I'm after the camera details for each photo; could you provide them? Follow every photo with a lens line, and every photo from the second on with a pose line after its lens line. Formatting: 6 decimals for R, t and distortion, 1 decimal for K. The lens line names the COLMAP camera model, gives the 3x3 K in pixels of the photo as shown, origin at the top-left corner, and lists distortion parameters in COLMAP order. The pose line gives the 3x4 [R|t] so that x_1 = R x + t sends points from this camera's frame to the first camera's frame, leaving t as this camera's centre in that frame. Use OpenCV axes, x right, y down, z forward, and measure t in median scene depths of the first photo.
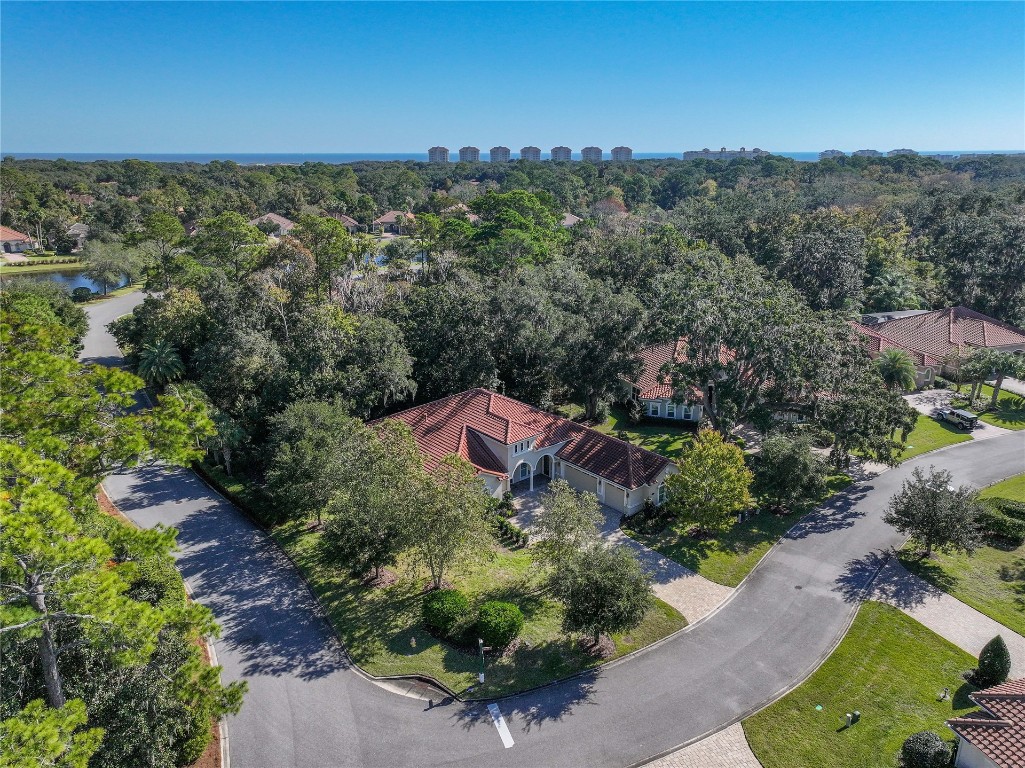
lens RADIAL K [[711.4, 0, 512.5], [0, 711.4, 384.0], [0, 0, 1]] dist [0.005887, 0.003855]
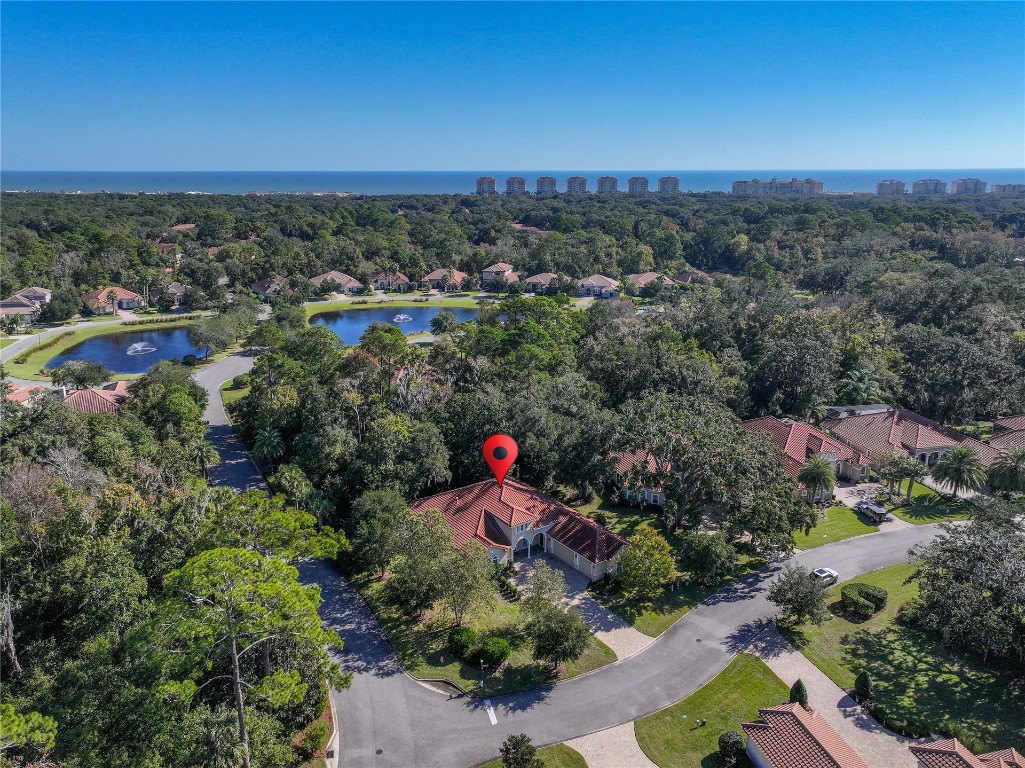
lens RADIAL K [[719.7, 0, 478.7], [0, 719.7, 378.4], [0, 0, 1]] dist [0.033125, -0.051436]
pose [[0.993941, 0.026704, -0.106618, 0.079610], [-0.030455, 0.998968, -0.033711, -0.173944], [0.105608, 0.036753, 0.993728, -0.505825]]
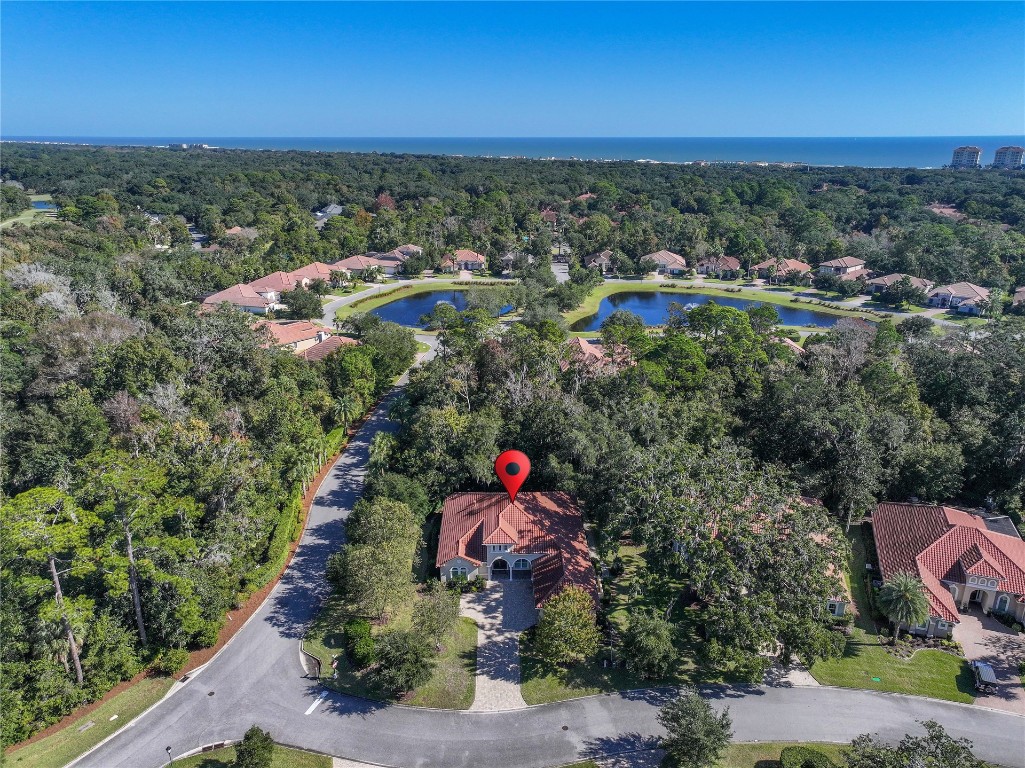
lens RADIAL K [[711.4, 0, 512.5], [0, 711.4, 384.0], [0, 0, 1]] dist [0.005887, 0.003855]
pose [[0.778231, 0.203737, -0.594010, 0.858065], [-0.193835, 0.977654, 0.081372, -0.370296], [0.597315, 0.051814, 0.800331, -0.124749]]
